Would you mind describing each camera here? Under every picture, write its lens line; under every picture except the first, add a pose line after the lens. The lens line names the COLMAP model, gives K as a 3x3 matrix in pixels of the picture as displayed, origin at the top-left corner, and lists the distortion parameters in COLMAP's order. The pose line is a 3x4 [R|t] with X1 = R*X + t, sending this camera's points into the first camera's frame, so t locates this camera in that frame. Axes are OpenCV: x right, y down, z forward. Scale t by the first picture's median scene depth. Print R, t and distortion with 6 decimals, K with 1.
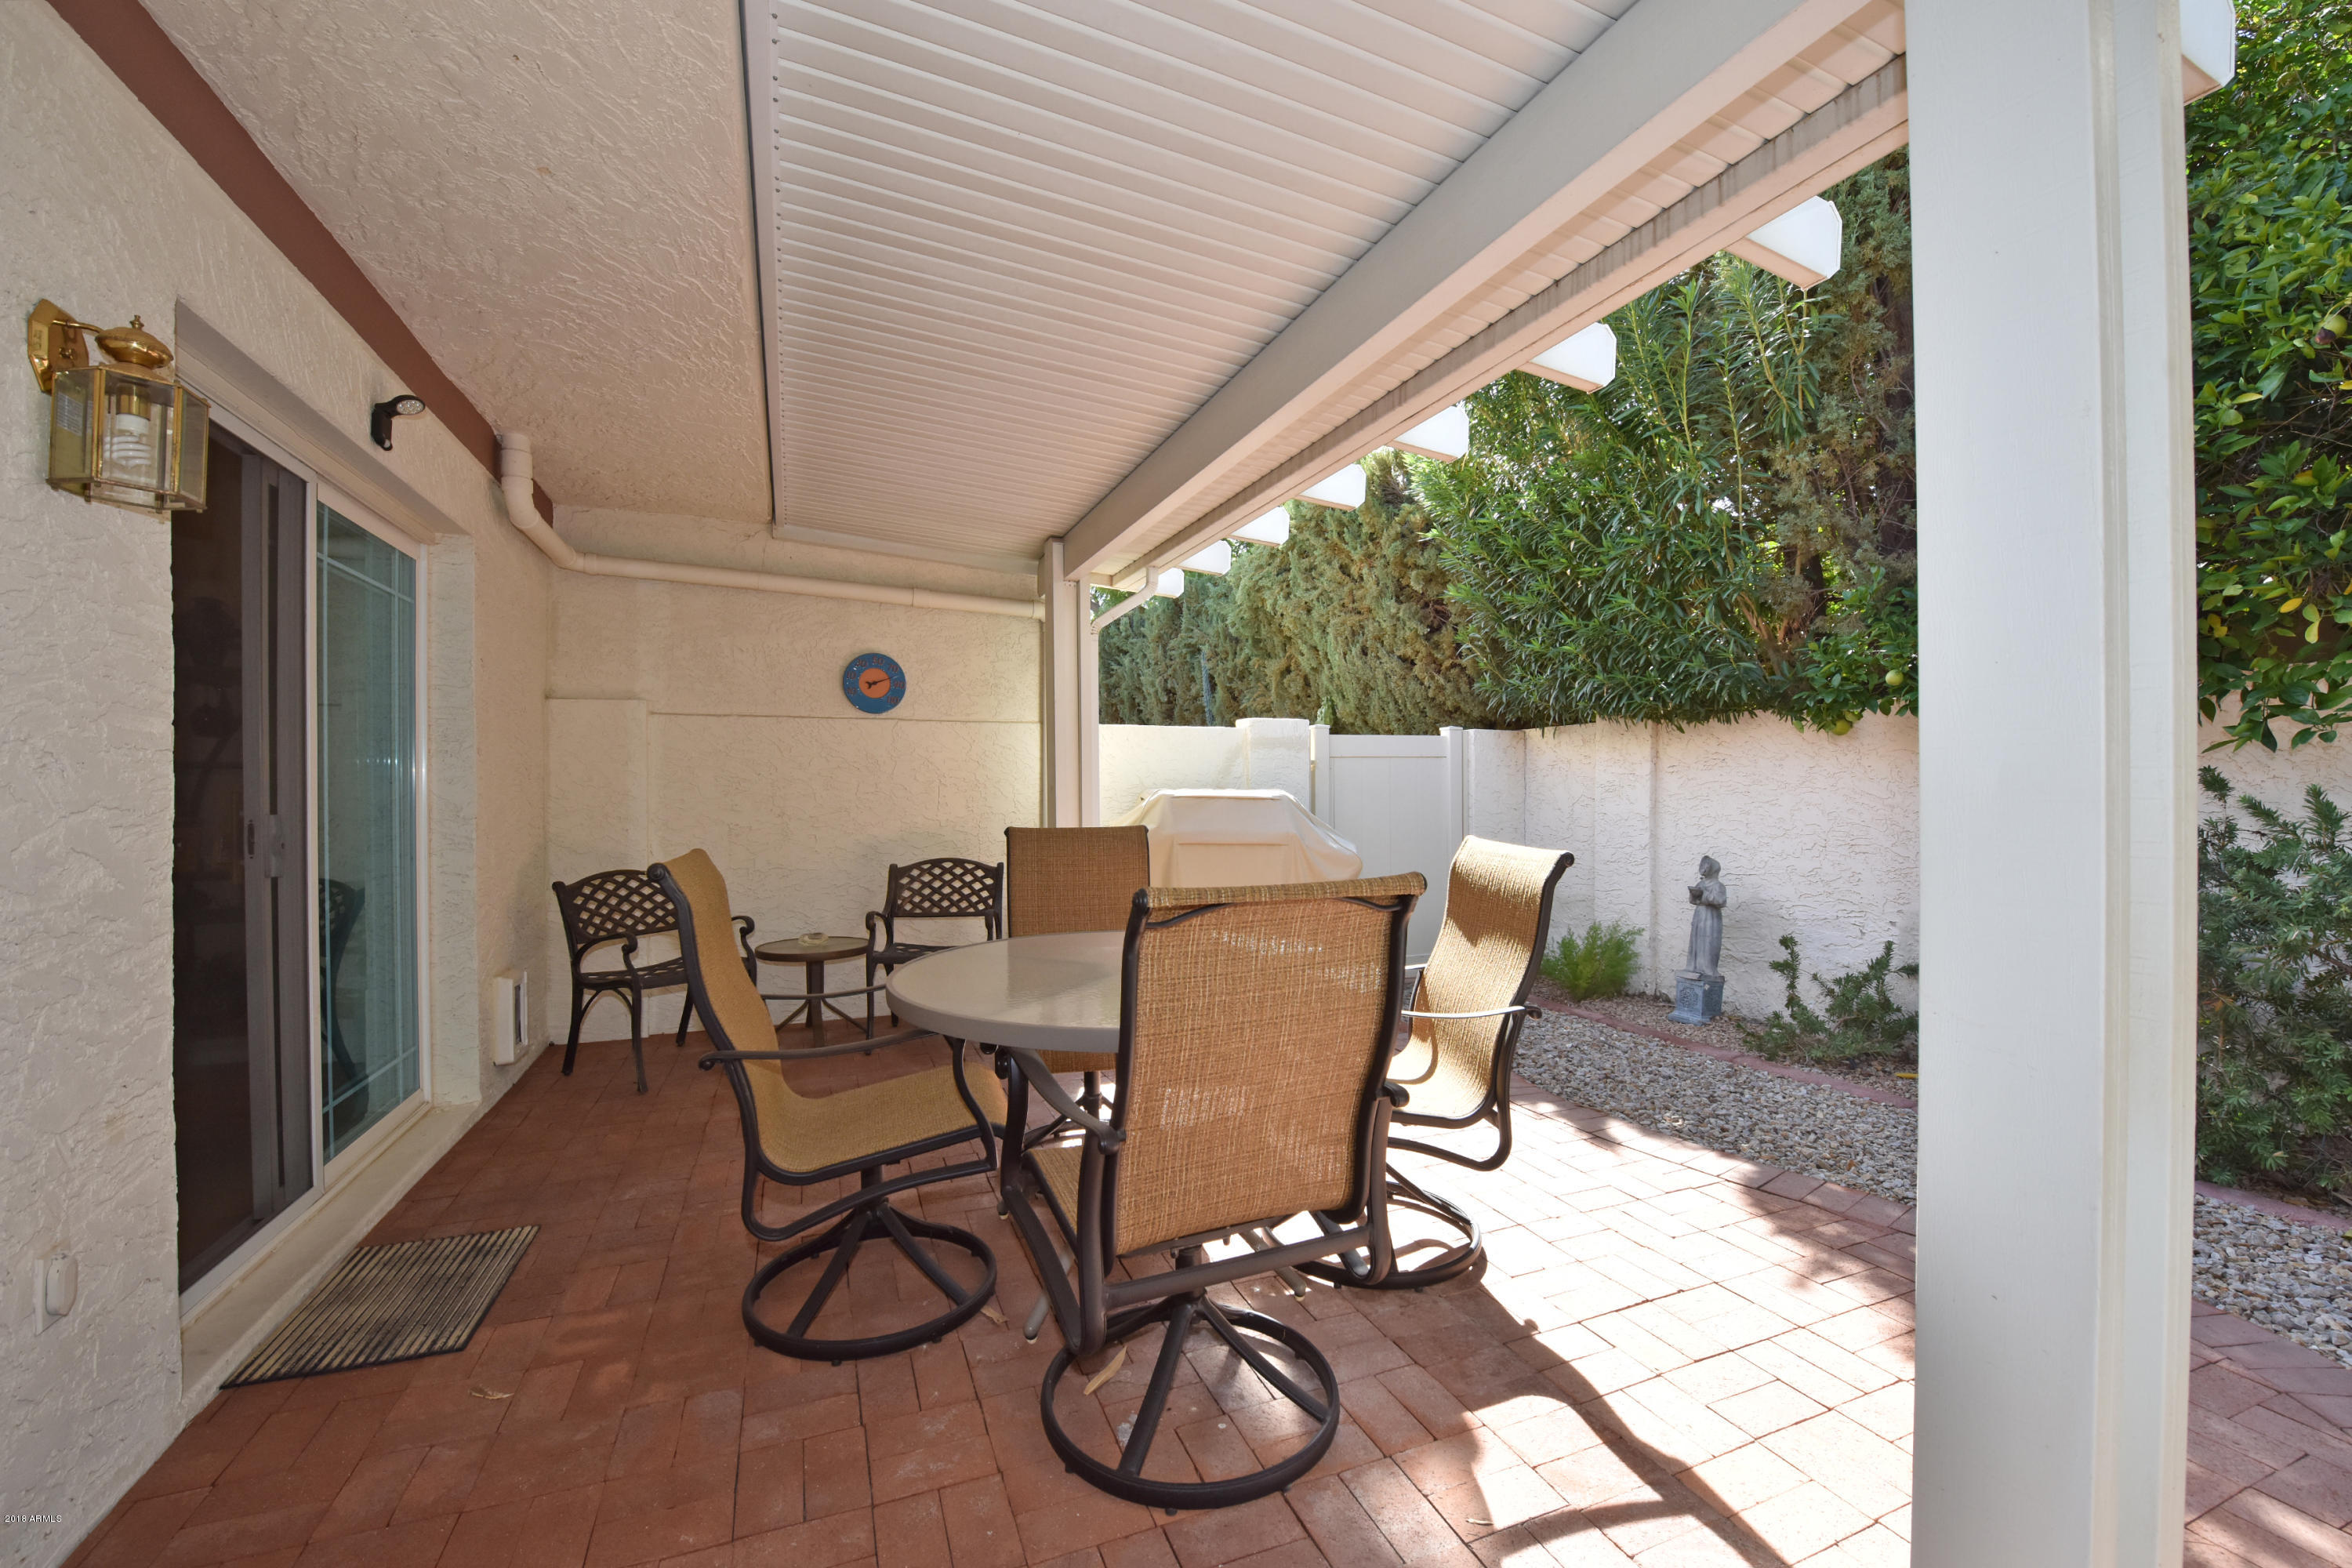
lens RADIAL K [[958.6, 0, 1167.4], [0, 958.6, 787.1], [0, 0, 1]] dist [-0.020920, -0.001414]
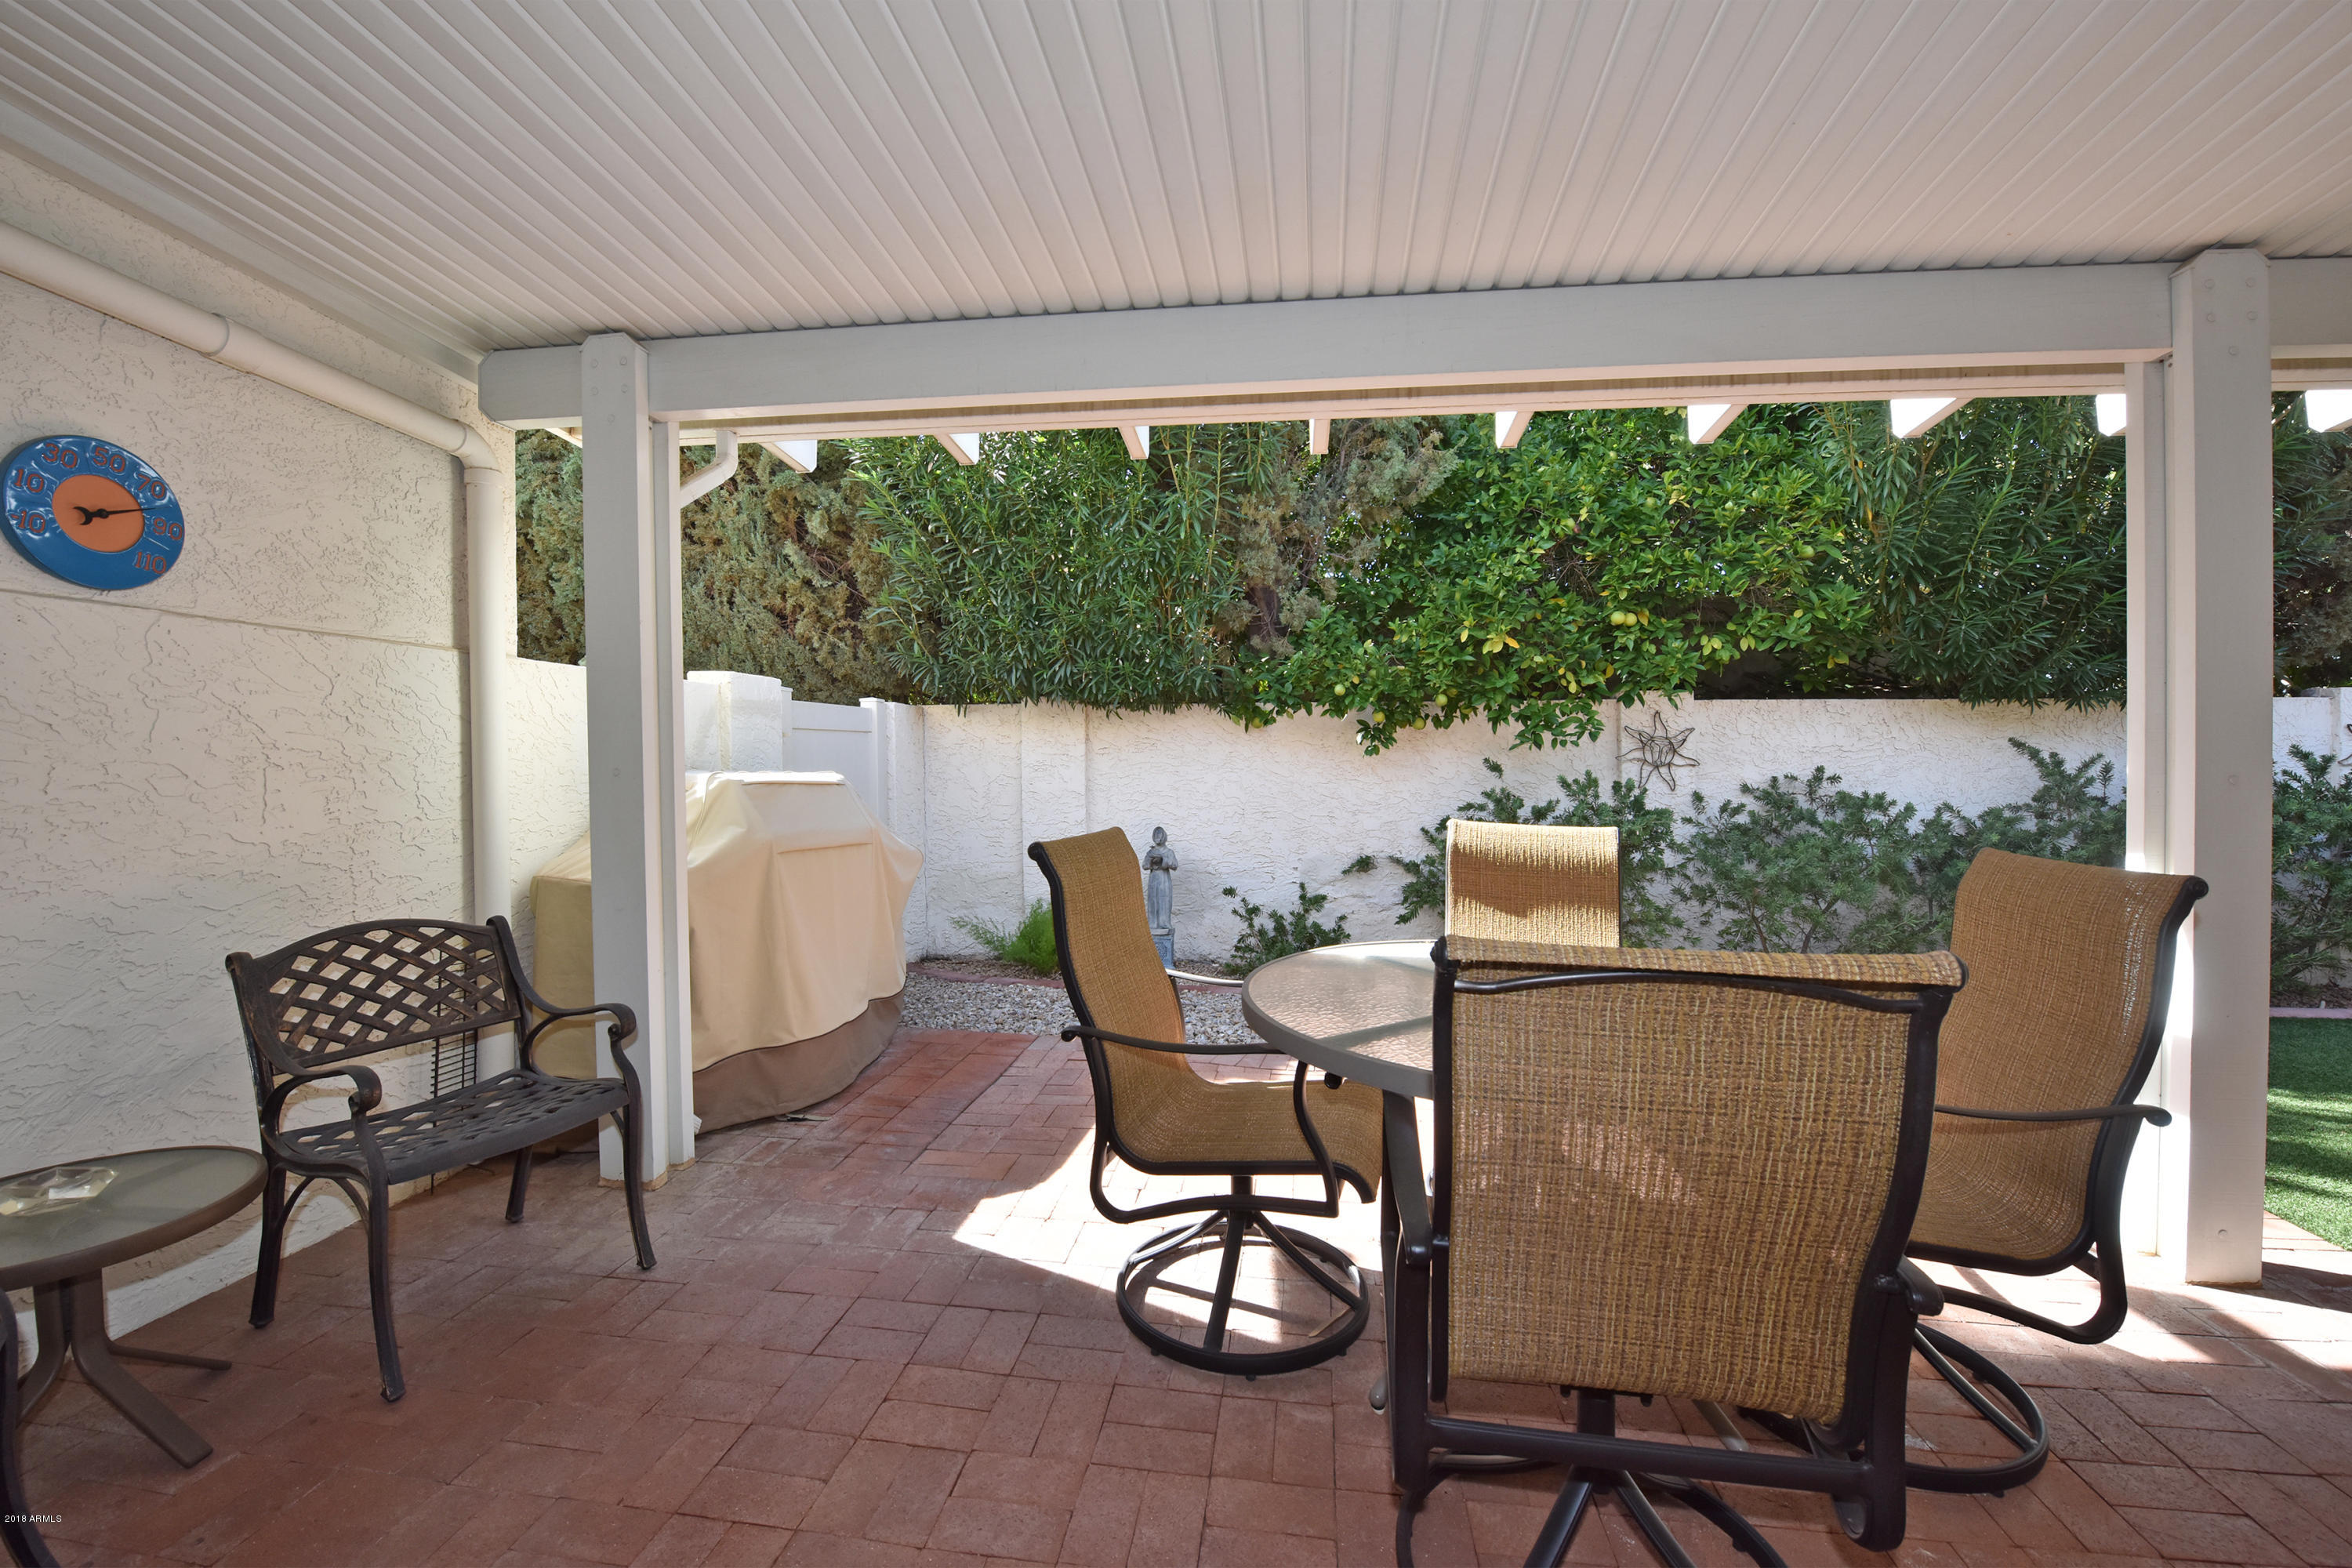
lens RADIAL K [[958.6, 0, 1162.2], [0, 958.6, 759.3], [0, 0, 1]] dist [-0.020920, -0.001414]
pose [[0.471415, 0.004998, 0.881897, -0.445414], [-0.004916, 0.999983, -0.003040, -0.006298], [-0.881898, -0.002902, 0.471432, 0.427818]]
